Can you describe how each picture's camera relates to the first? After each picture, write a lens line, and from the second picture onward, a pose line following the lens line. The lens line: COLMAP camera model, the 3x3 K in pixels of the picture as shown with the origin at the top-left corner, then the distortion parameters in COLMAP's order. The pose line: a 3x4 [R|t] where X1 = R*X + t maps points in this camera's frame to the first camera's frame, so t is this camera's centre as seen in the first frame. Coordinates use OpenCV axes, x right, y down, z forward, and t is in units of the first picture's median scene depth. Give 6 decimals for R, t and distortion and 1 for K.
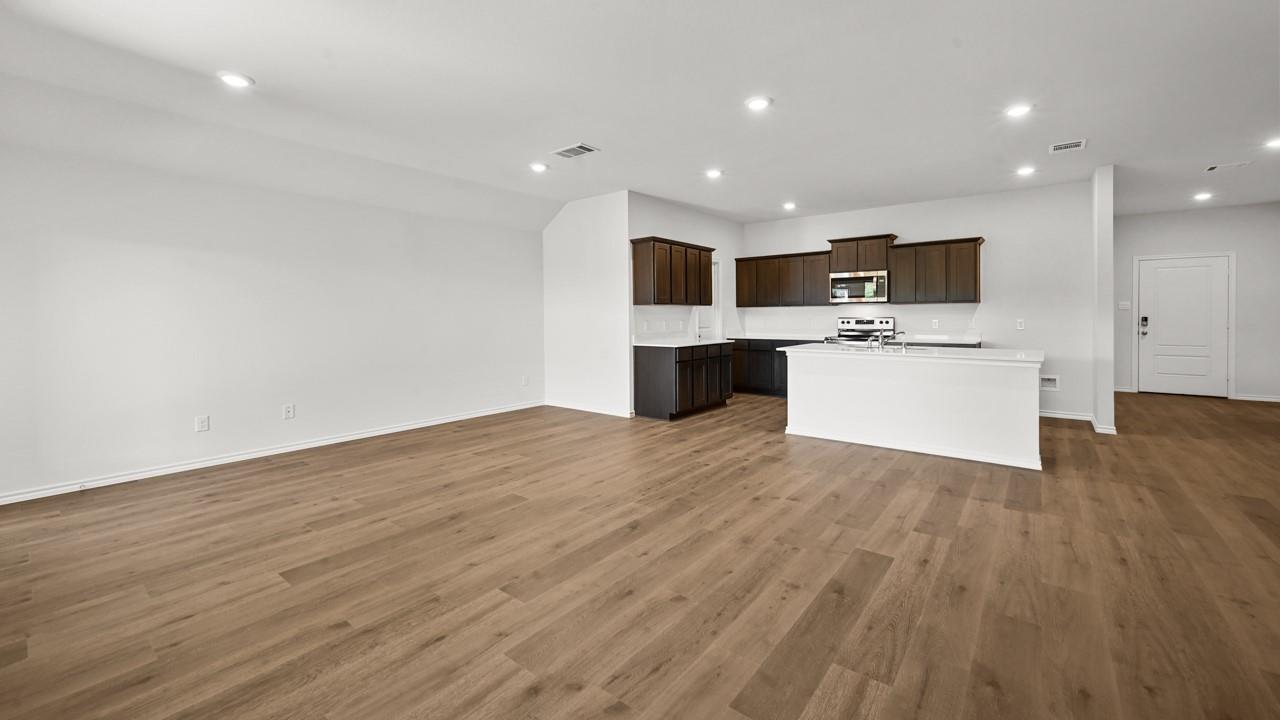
lens RADIAL K [[505.1, 0, 638.5], [0, 505.1, 320.1], [0, 0, 1]] dist [0.001509, 0.000207]
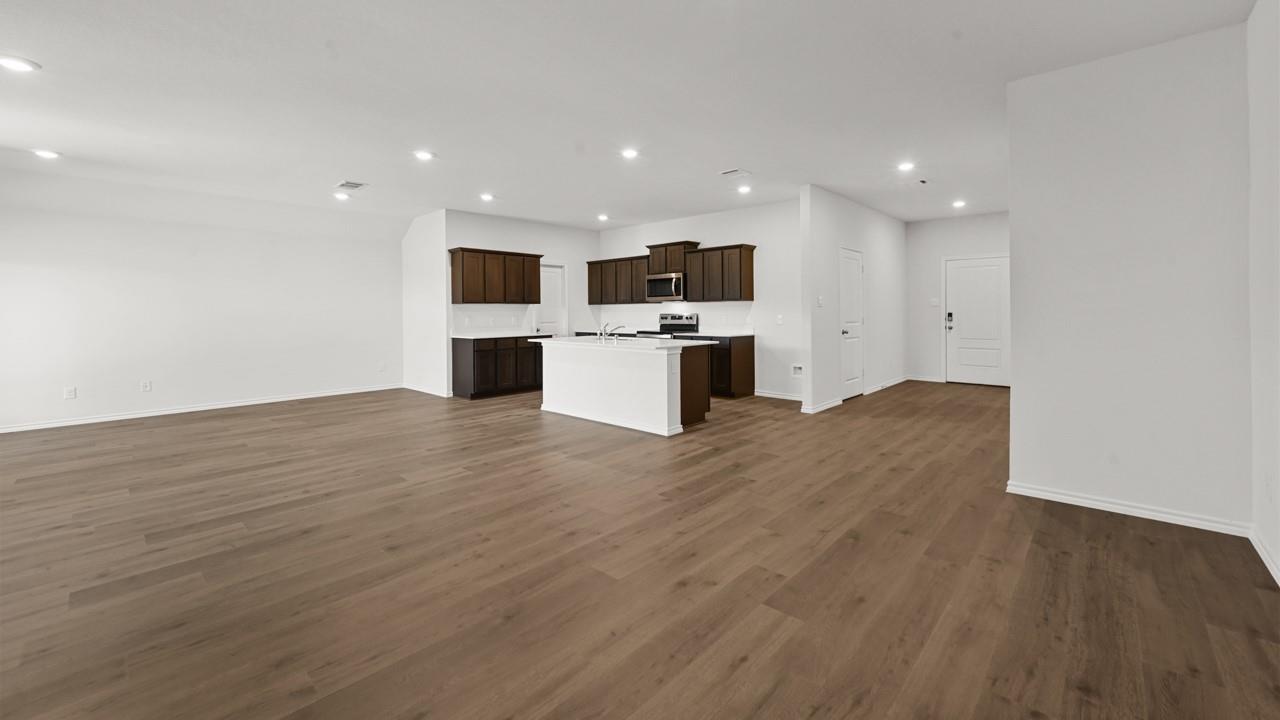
lens RADIAL K [[505.1, 0, 637.1], [0, 505.1, 310.5], [0, 0, 1]] dist [0.001509, 0.000207]
pose [[0.996792, -0.002565, -0.079996, 0.468022], [0.001704, 0.999940, -0.010825, -0.000450], [0.080018, 0.010654, 0.996736, -0.146515]]
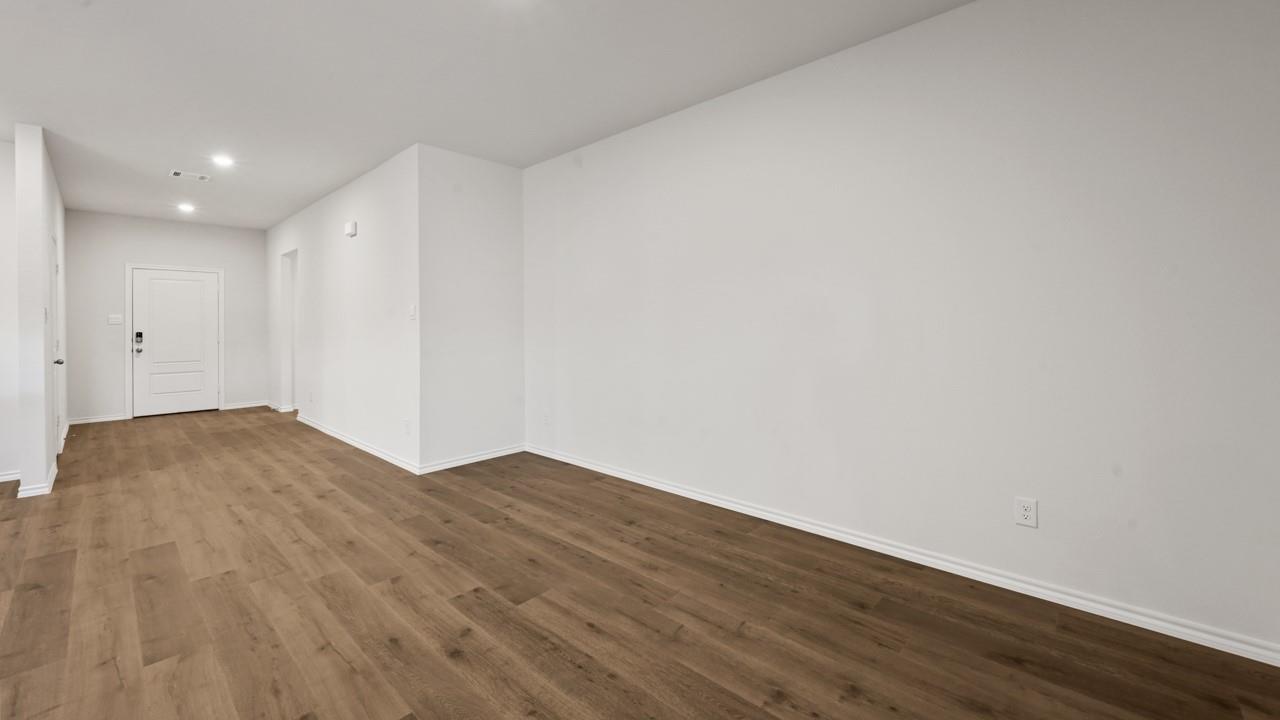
lens RADIAL K [[505.1, 0, 636.1], [0, 505.1, 324.9], [0, 0, 1]] dist [0.001509, 0.000207]
pose [[0.082796, 0.002646, 0.996563, 0.206137], [0.015660, 0.999870, -0.003956, -0.002292], [-0.996444, 0.015934, 0.082743, 0.060050]]
